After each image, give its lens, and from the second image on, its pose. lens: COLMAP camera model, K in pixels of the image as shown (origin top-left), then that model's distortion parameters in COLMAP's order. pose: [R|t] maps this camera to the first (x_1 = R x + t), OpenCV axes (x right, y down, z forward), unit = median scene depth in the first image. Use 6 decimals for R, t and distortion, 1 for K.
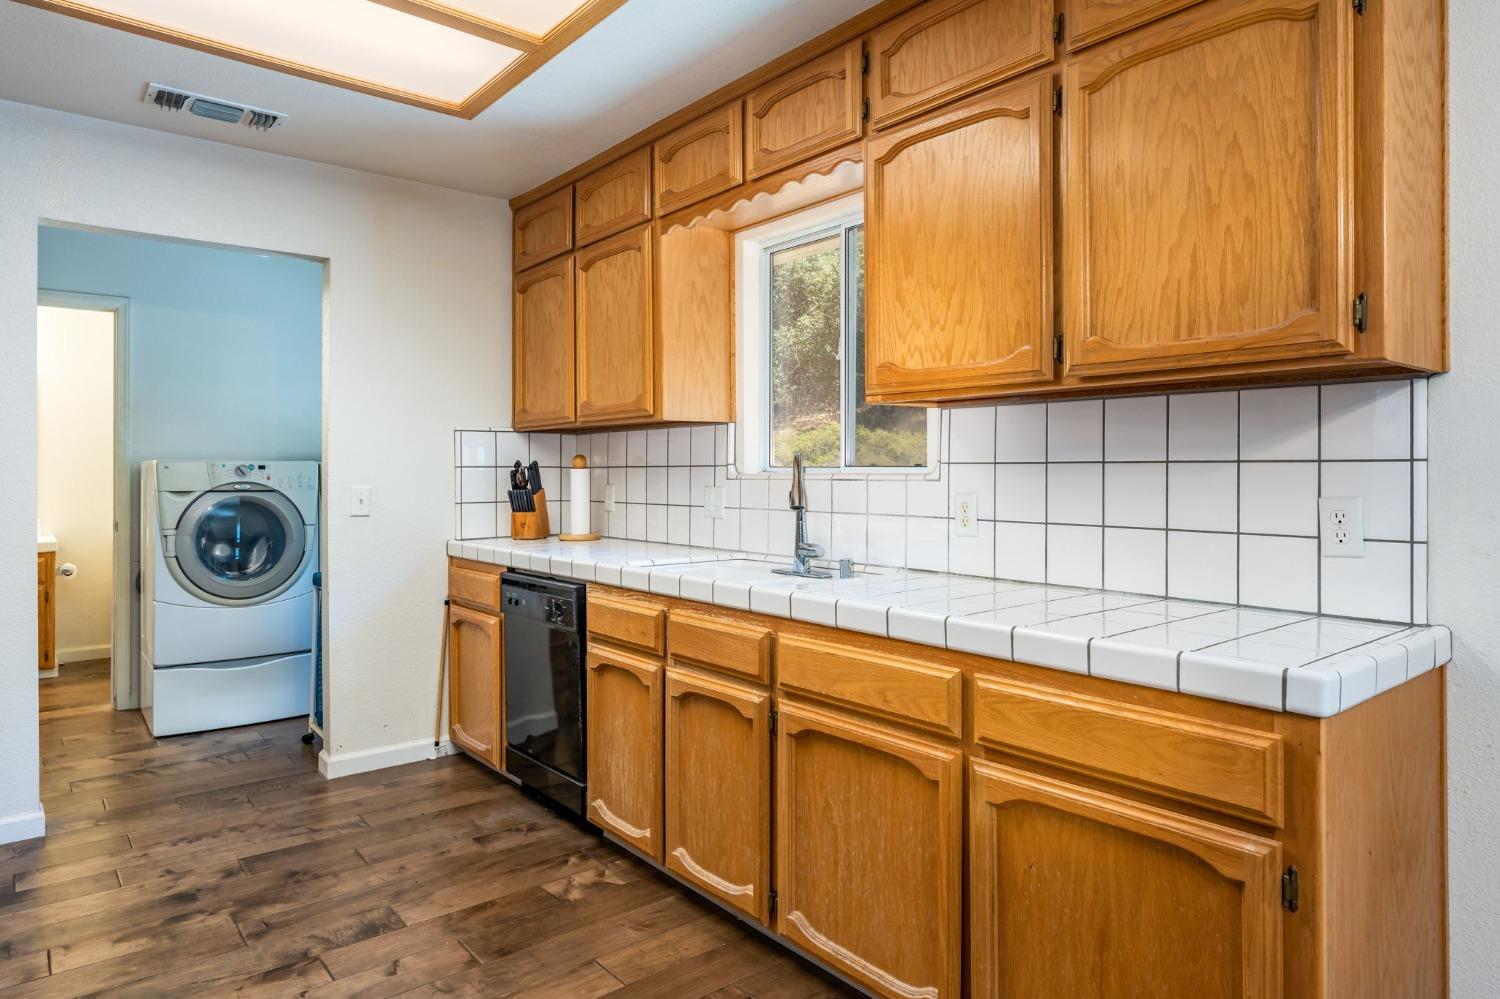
lens RADIAL K [[904.4, 0, 751.0], [0, 904.4, 471.3], [0, 0, 1]] dist [-0.000128, -0.001132]
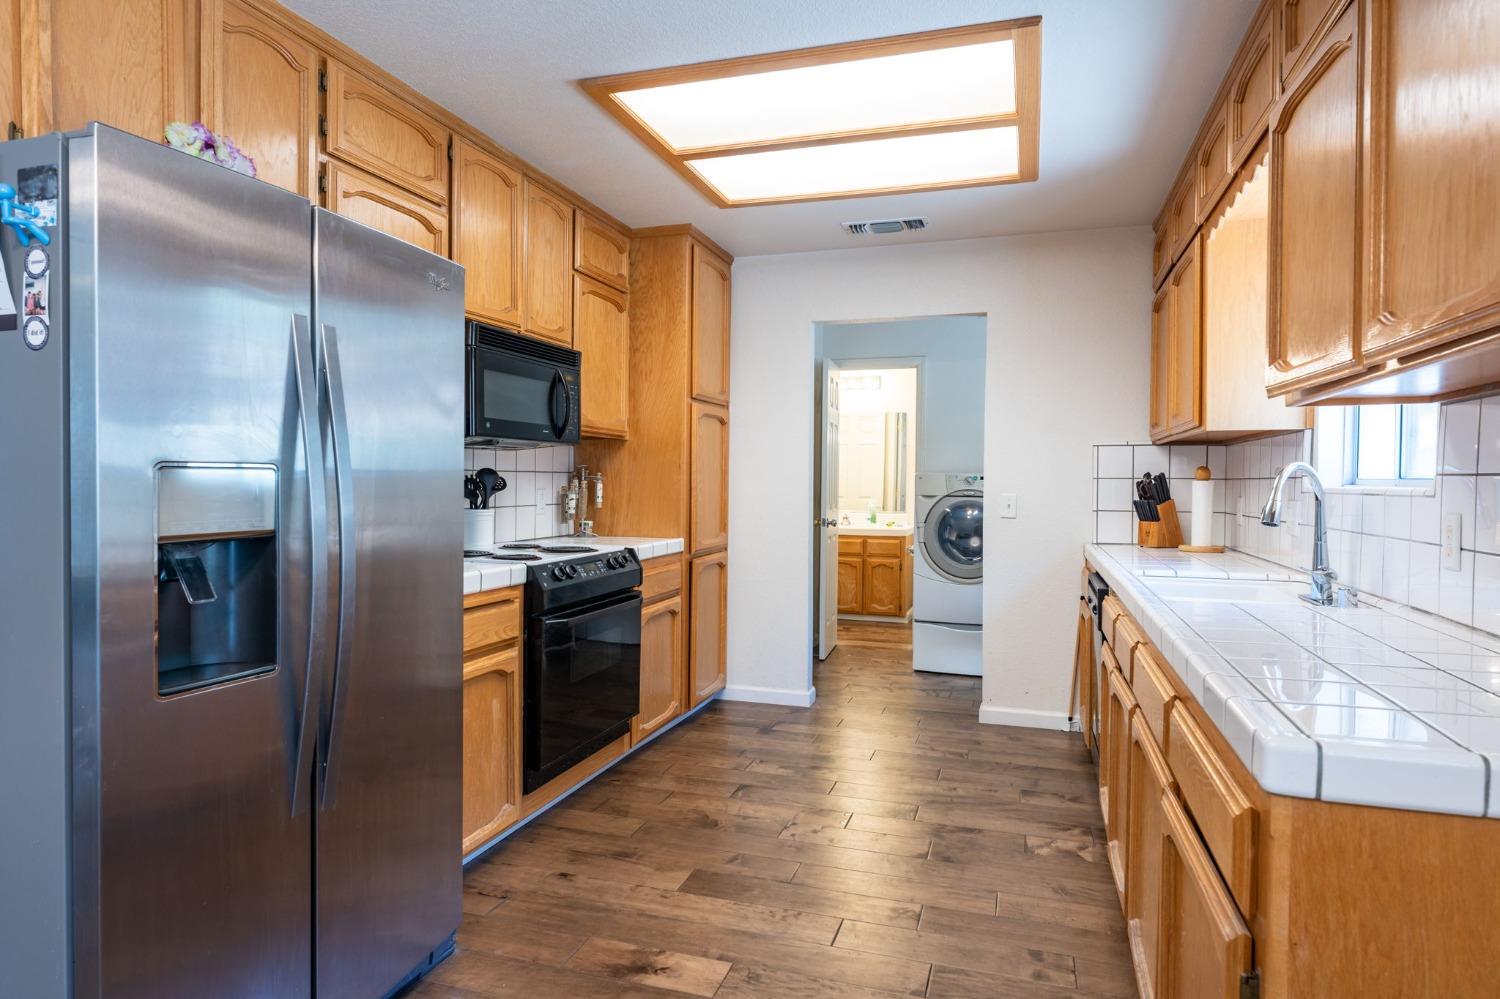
lens RADIAL K [[864.2, 0, 750.0], [0, 864.2, 499.5], [0, 0, 1]] dist [-0.000760, -0.000377]
pose [[0.538482, 0.022258, -0.842343, 0.376682], [-0.004687, 0.999715, 0.023420, -0.001544], [0.842624, -0.008664, 0.538432, 0.072531]]
